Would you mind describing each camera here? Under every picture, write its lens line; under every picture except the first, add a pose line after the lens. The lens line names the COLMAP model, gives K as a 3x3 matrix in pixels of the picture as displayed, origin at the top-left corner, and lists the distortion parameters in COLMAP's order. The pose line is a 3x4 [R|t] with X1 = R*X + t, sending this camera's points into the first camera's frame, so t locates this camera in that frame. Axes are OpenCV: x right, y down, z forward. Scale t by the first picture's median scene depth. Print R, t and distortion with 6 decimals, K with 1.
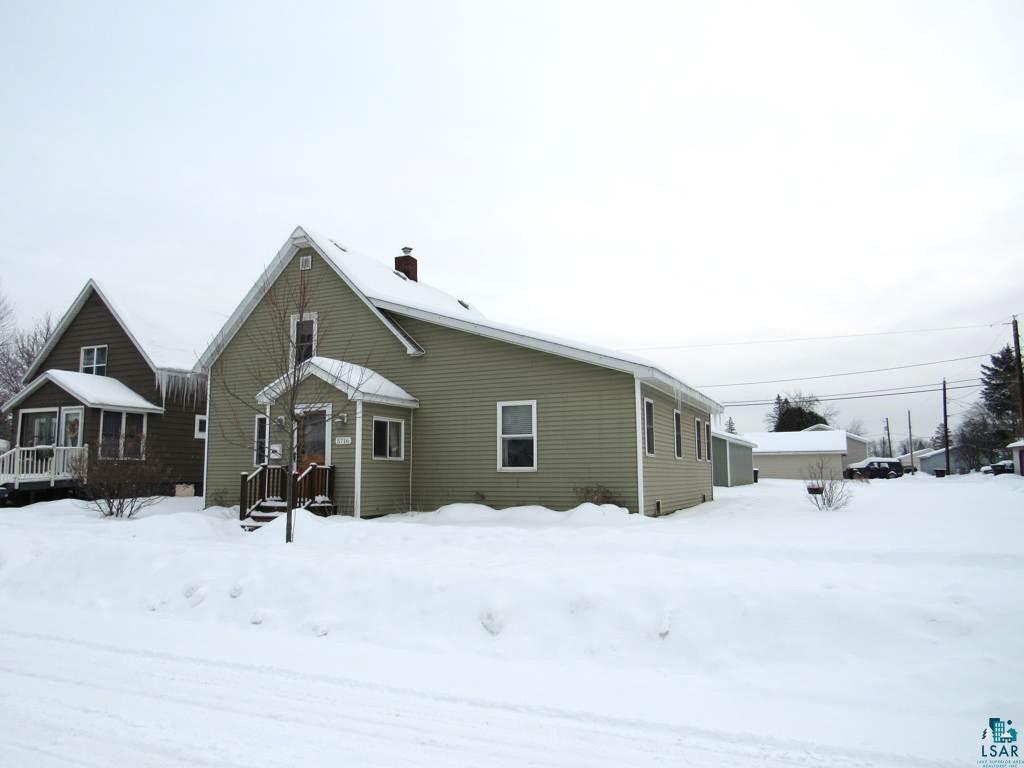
lens RADIAL K [[731.4, 0, 507.9], [0, 731.4, 381.7], [0, 0, 1]] dist [-0.028240, 0.008615]
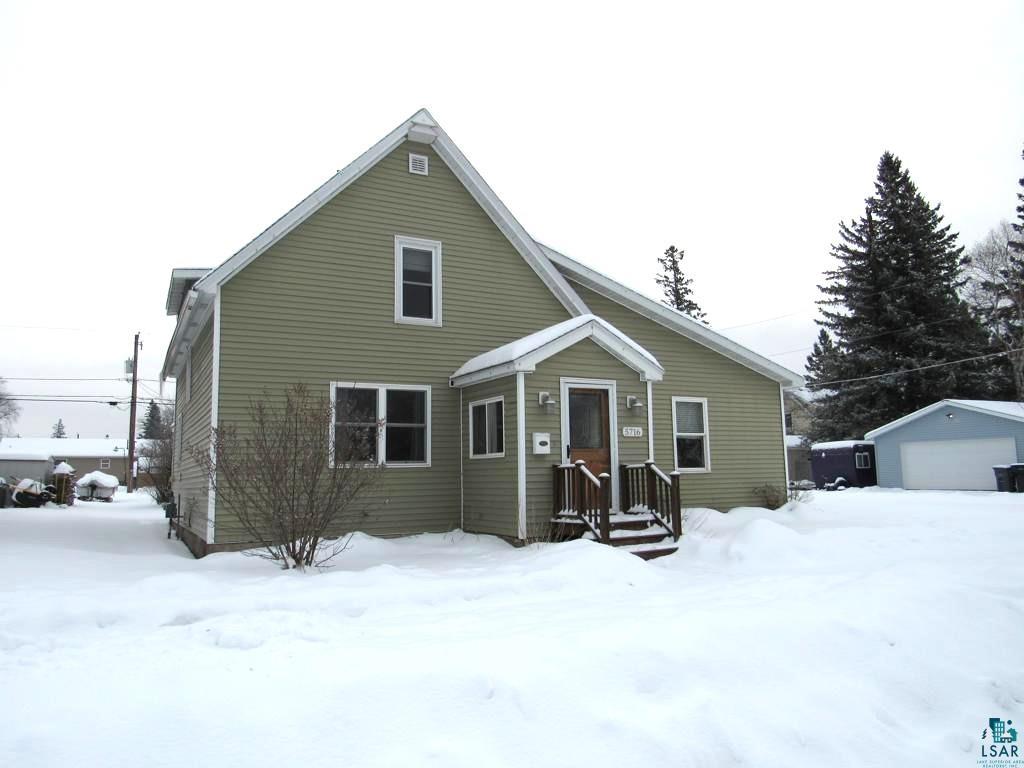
lens RADIAL K [[731.4, 0, 505.9], [0, 731.4, 381.5], [0, 0, 1]] dist [-0.028240, 0.008615]
pose [[0.623466, 0.097701, 0.775722, -0.792416], [-0.088093, 0.994622, -0.054469, 0.071891], [-0.776872, -0.034376, 0.628719, 0.549529]]
